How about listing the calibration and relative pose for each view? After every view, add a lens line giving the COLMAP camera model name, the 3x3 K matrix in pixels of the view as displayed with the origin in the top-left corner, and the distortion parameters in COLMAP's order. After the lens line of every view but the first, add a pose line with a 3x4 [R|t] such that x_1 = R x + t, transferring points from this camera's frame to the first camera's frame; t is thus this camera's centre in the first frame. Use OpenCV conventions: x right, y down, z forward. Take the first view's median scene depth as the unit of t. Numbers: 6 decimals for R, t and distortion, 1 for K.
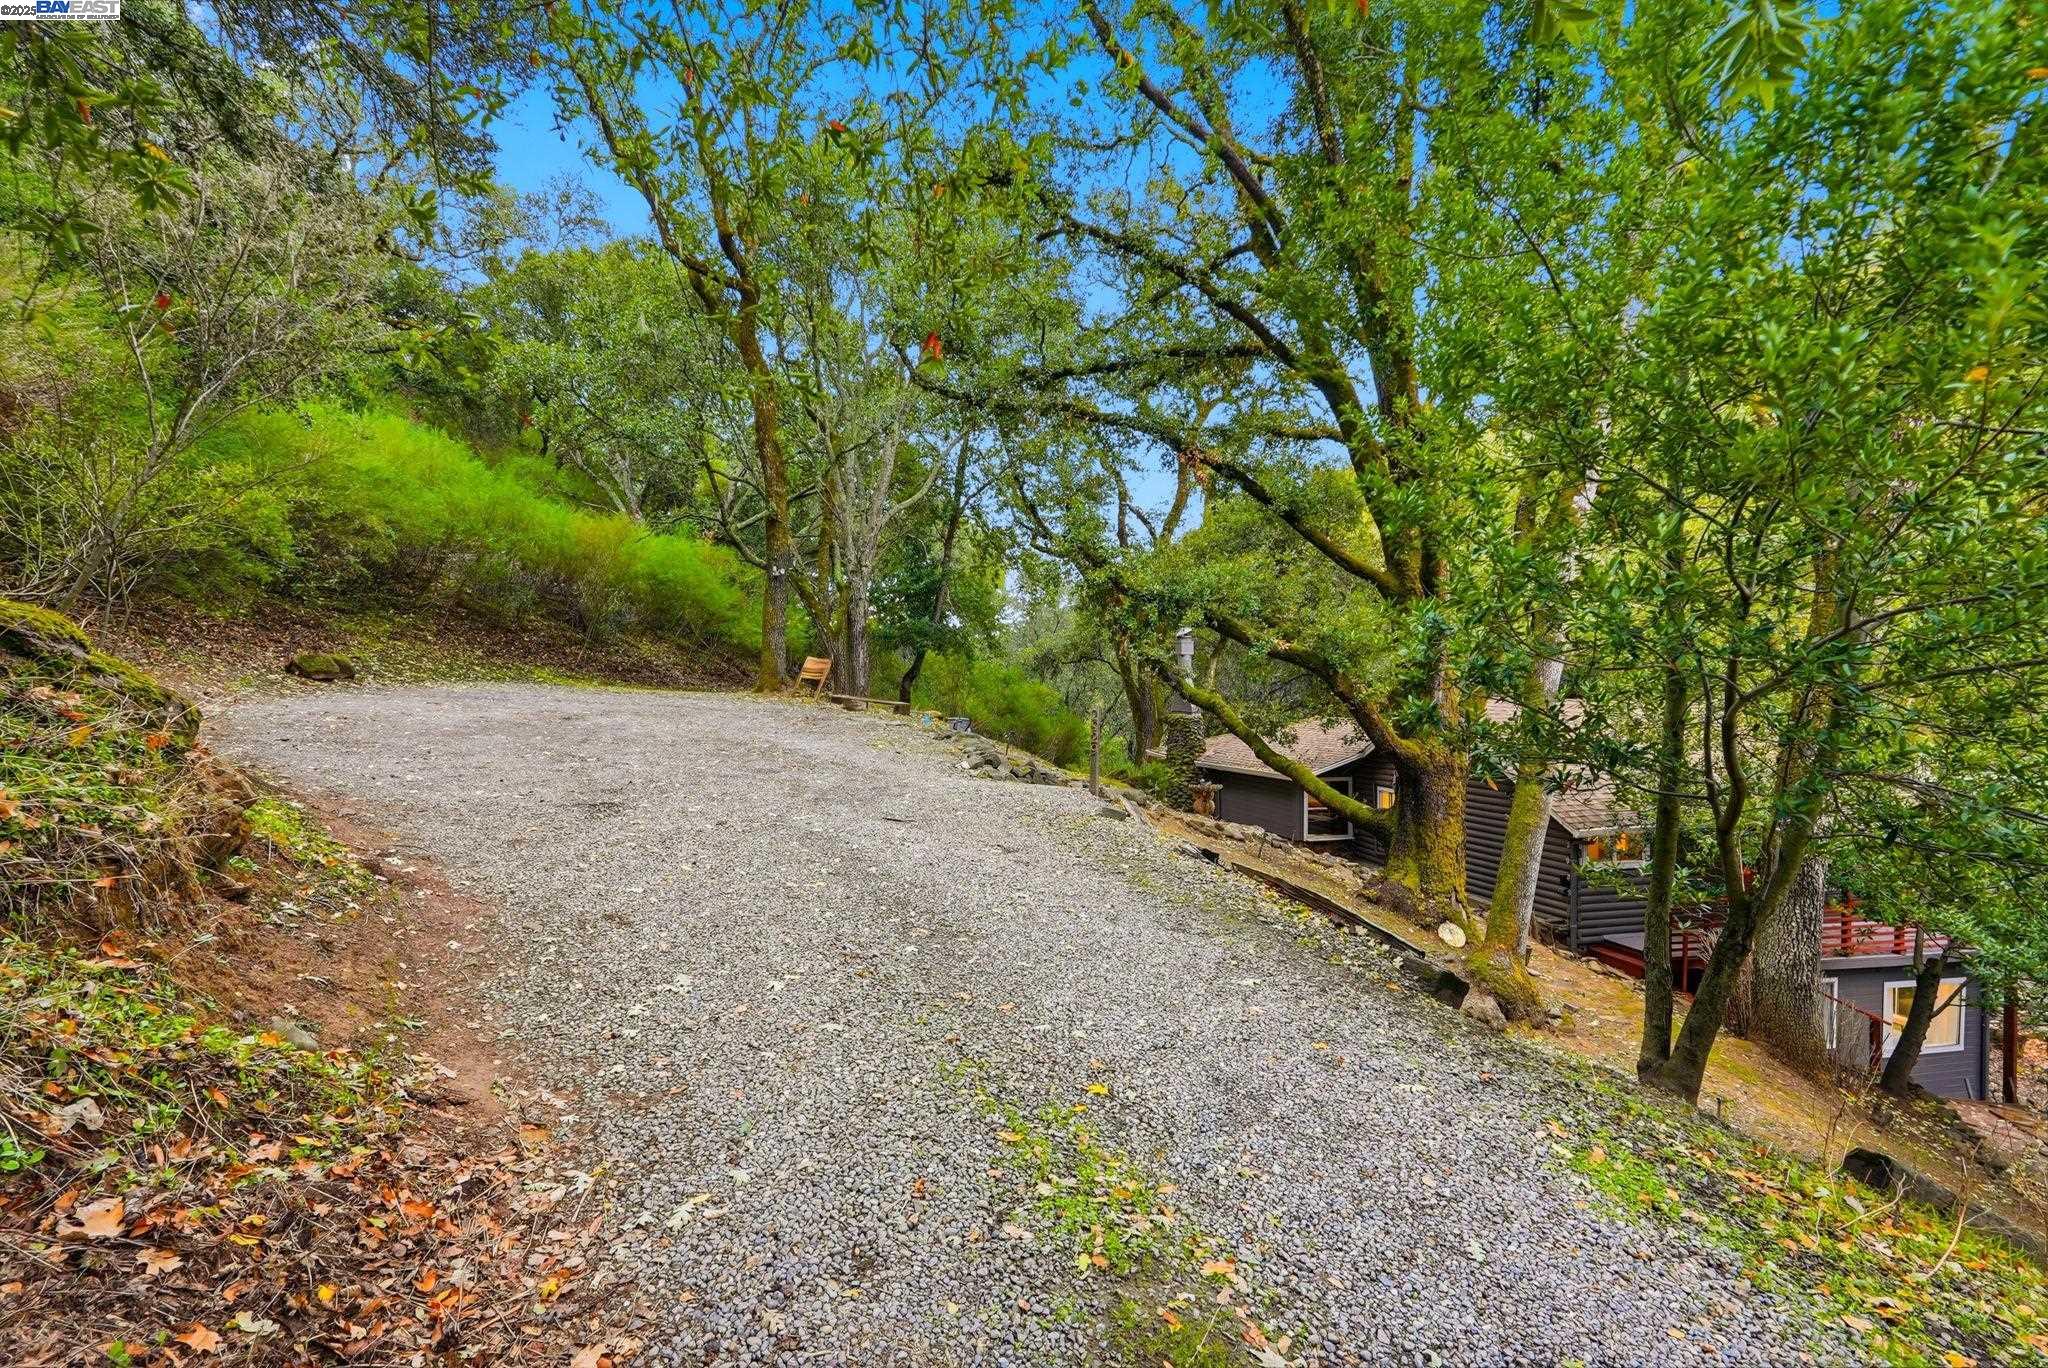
lens RADIAL K [[945.1, 0, 1024.0], [0, 945.1, 675.2], [0, 0, 1]] dist [0.003632, 0.001478]
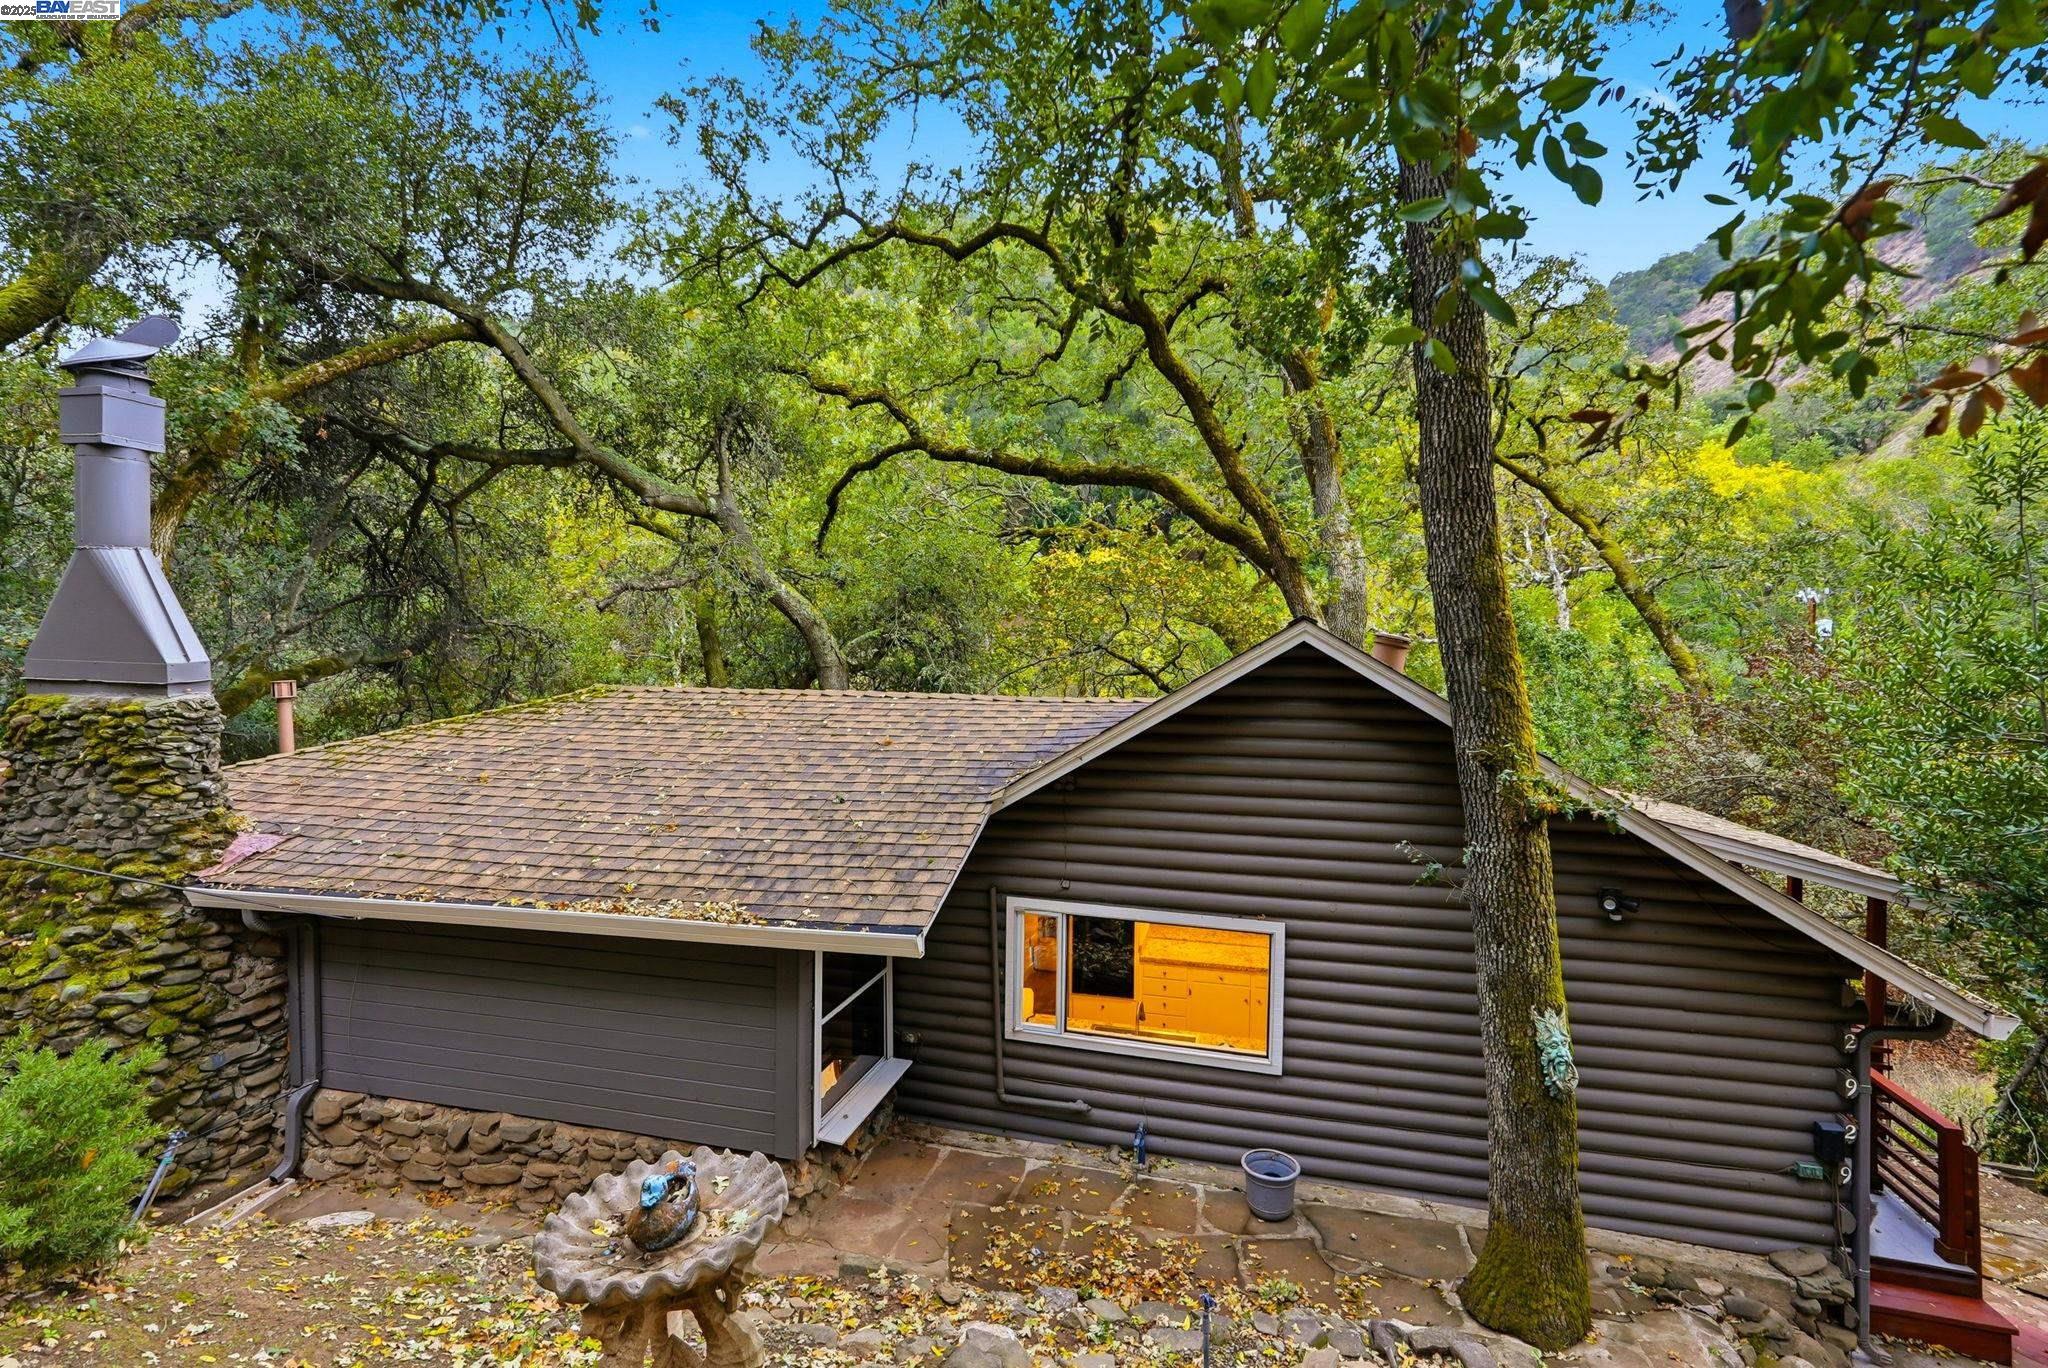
lens RADIAL K [[945.1, 0, 1024.0], [0, 945.1, 675.2], [0, 0, 1]] dist [0.003632, 0.001478]
pose [[0.491992, -0.014480, 0.870480, 0.063576], [-0.019691, 0.999421, 0.027754, 0.021525], [-0.870377, -0.030796, 0.491422, 0.586291]]
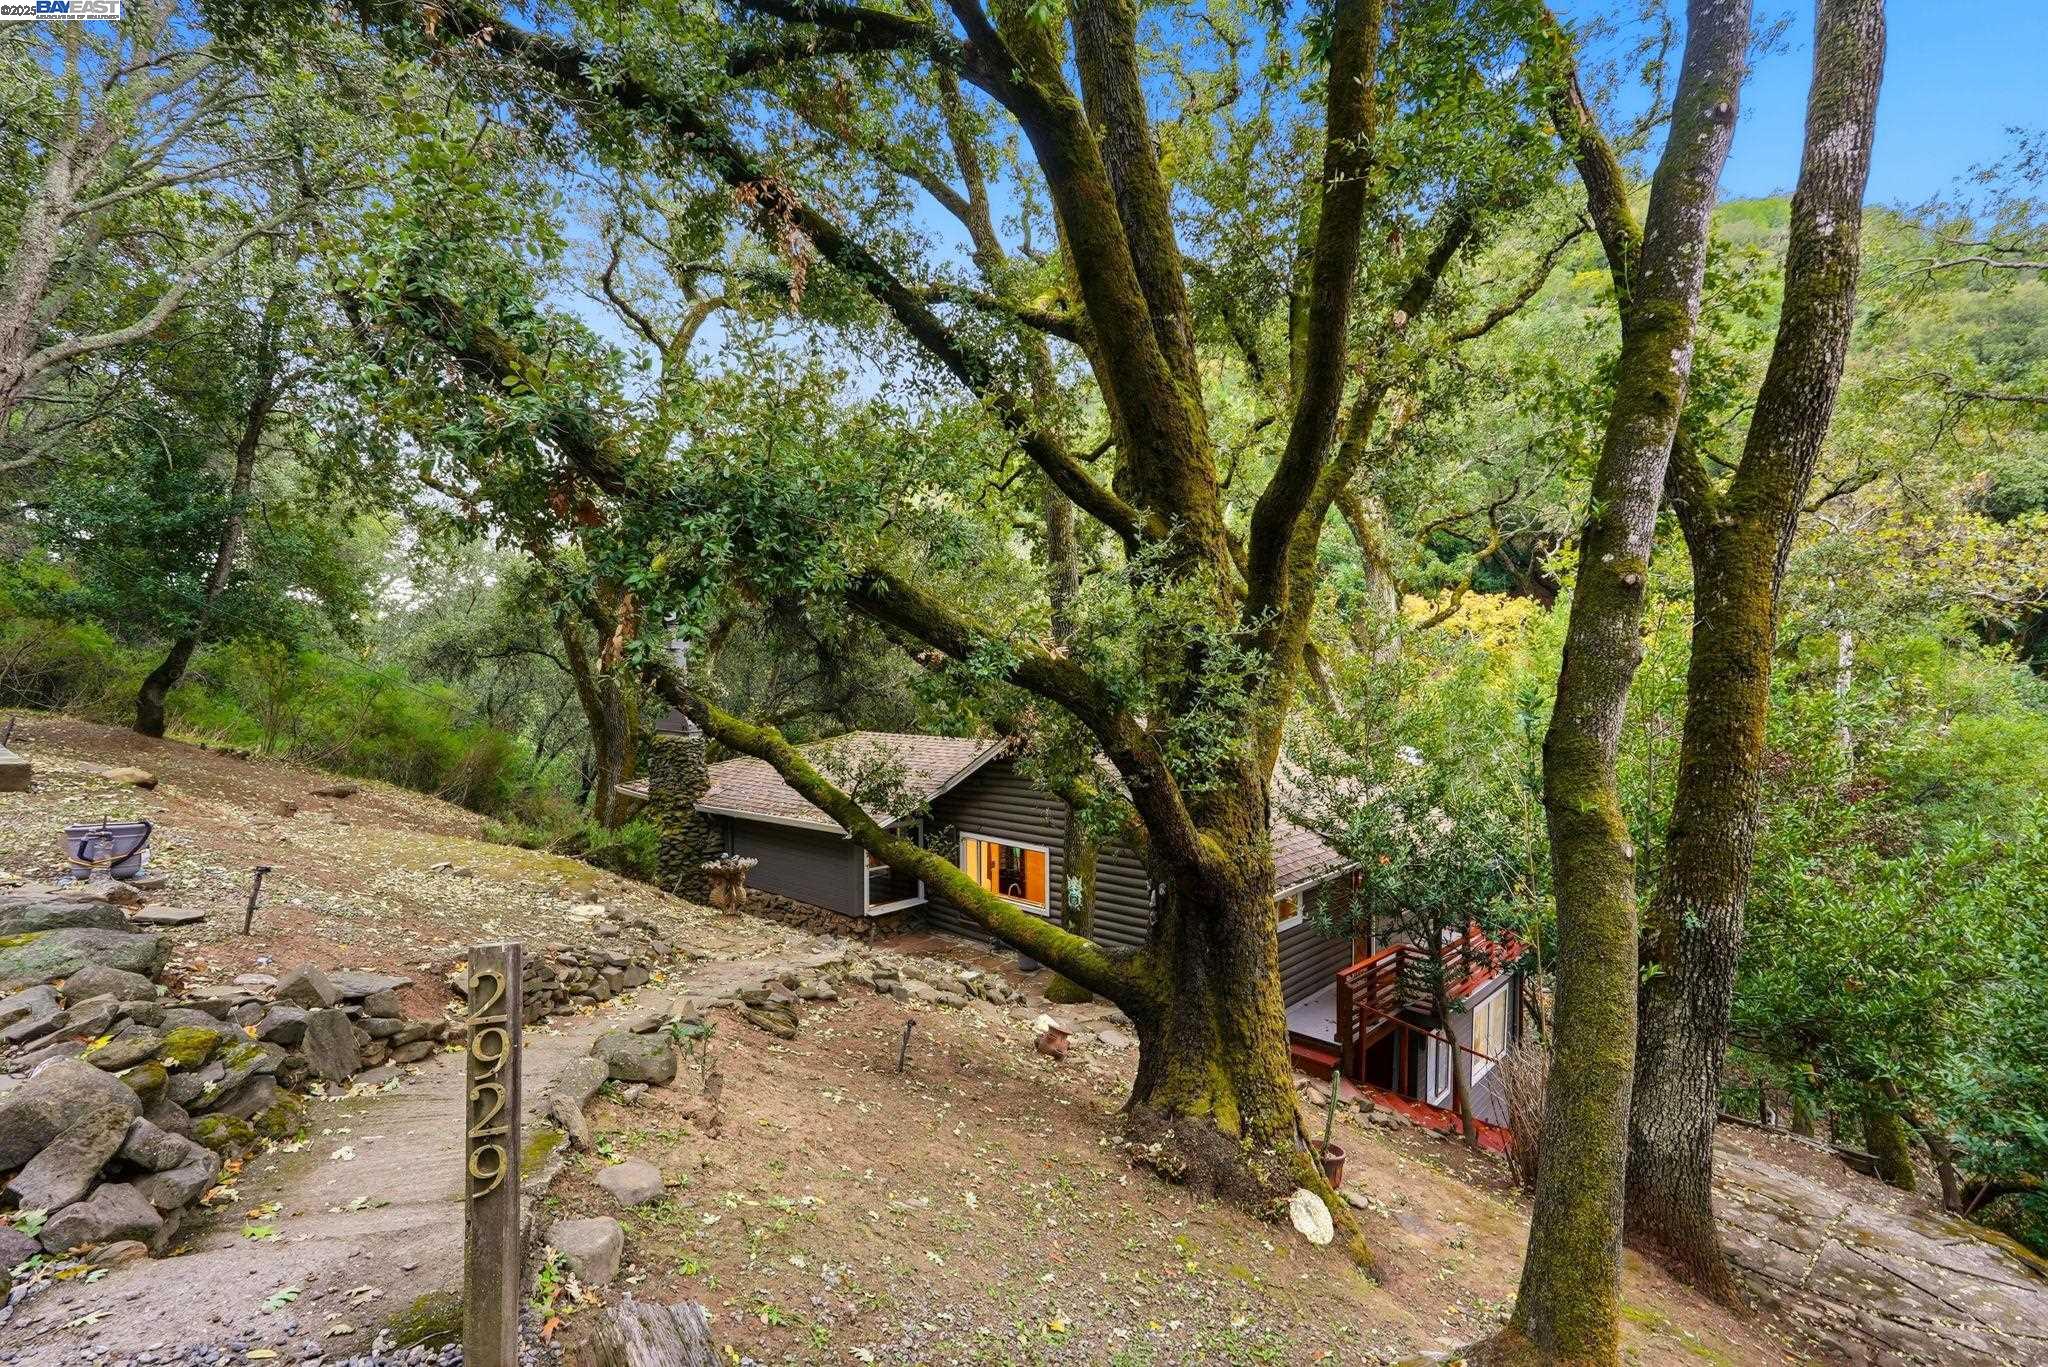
lens RADIAL K [[921.9, 0, 1028.0], [0, 921.9, 696.0], [0, 0, 1]] dist [-0.001591, 0.000075]
pose [[0.844187, -0.015220, 0.535833, 0.022273], [-0.003058, 0.999444, 0.033207, -0.009373], [-0.536040, -0.029672, 0.843671, 0.254609]]
